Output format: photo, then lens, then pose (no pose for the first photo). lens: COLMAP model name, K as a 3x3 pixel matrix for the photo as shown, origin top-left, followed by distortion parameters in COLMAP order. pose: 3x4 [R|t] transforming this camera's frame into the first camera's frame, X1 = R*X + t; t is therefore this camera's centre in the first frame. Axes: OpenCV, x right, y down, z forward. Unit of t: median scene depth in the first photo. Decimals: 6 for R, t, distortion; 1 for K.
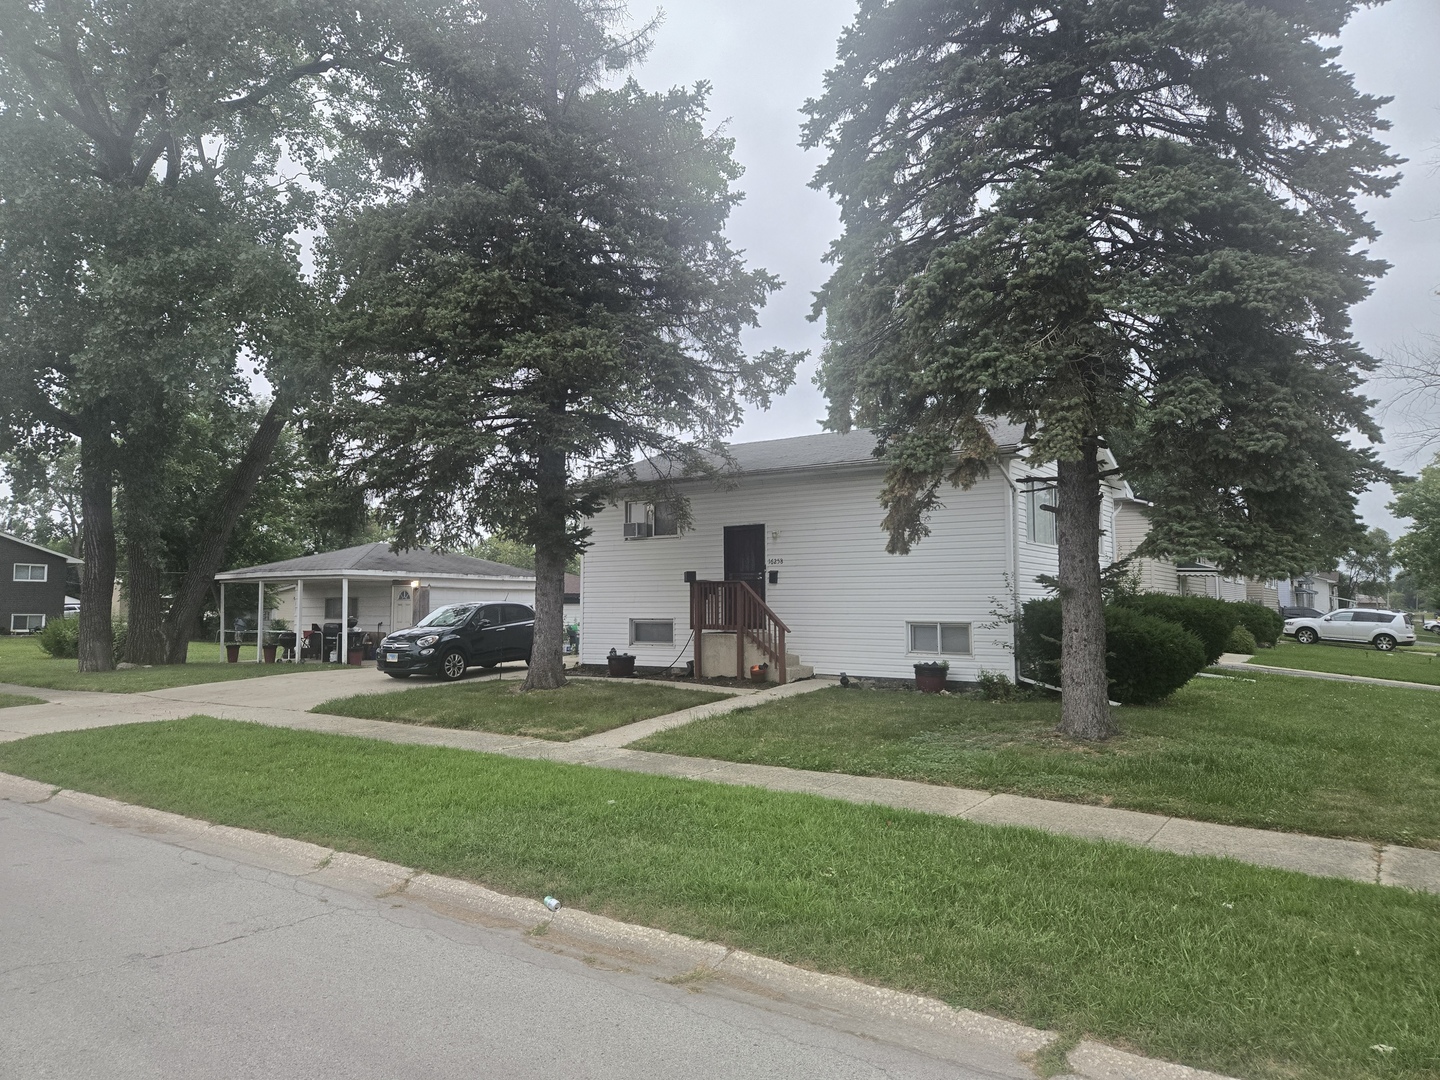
lens RADIAL K [[955.1, 0, 721.2], [0, 955.1, 517.8], [0, 0, 1]] dist [0.070278, -0.076131]
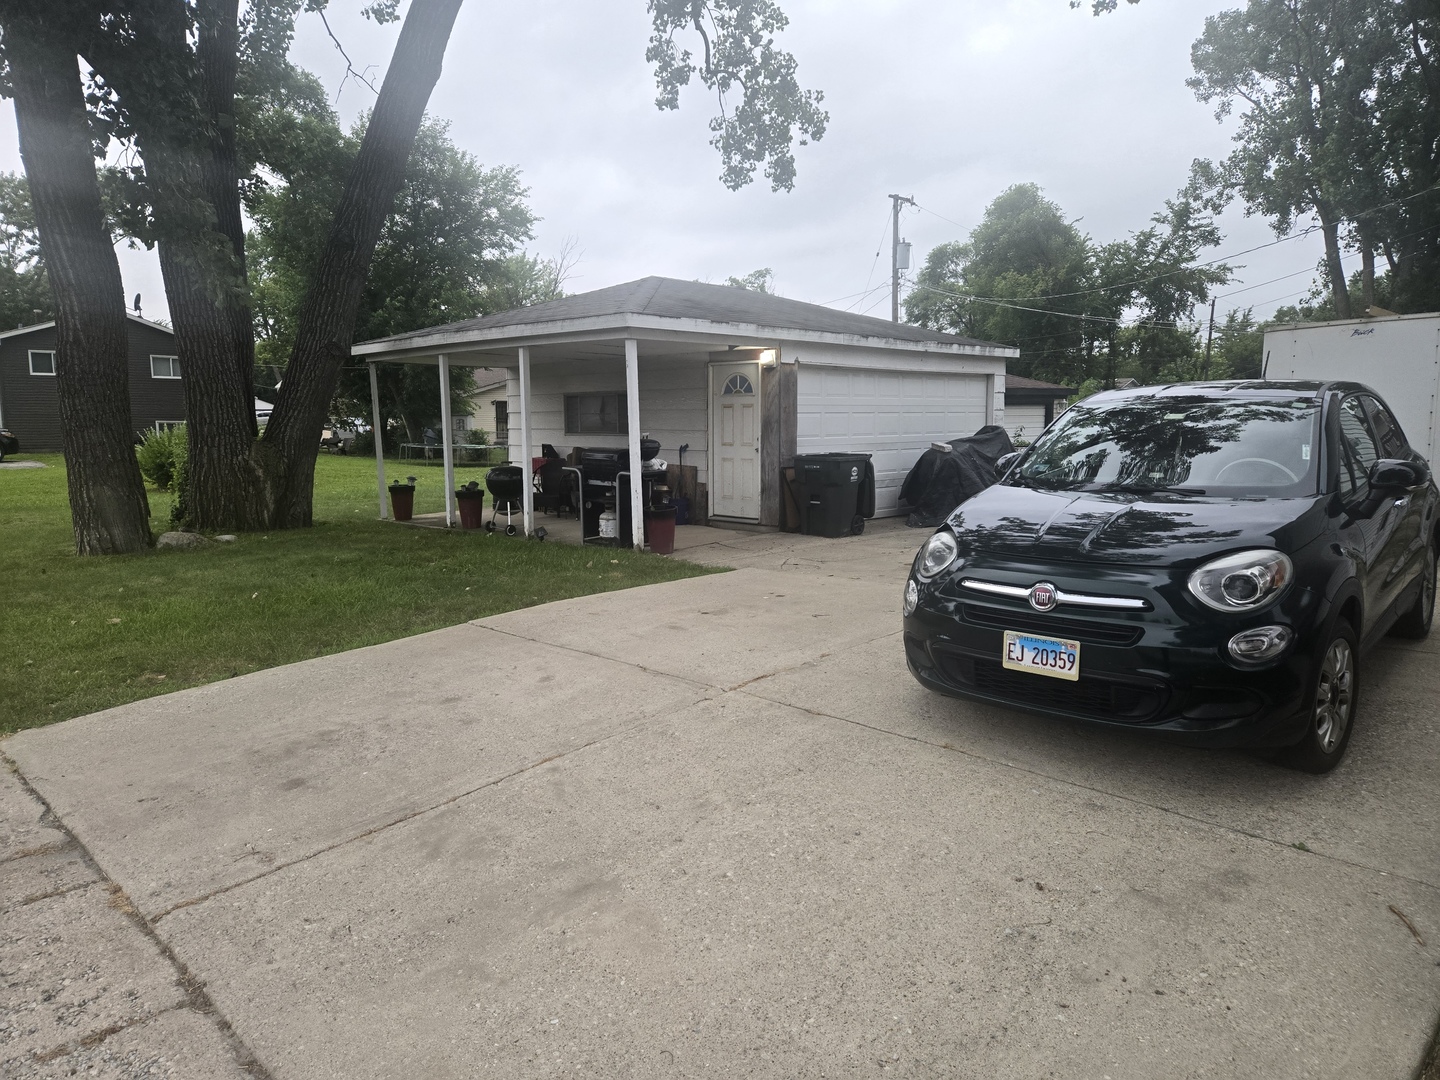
lens RADIAL K [[955.1, 0, 721.2], [0, 955.1, 517.8], [0, 0, 1]] dist [0.070278, -0.076131]
pose [[0.984604, 0.015460, -0.174113, -0.233781], [0.019459, 0.980195, 0.197078, 0.048144], [0.173712, -0.197432, 0.964803, 0.502799]]
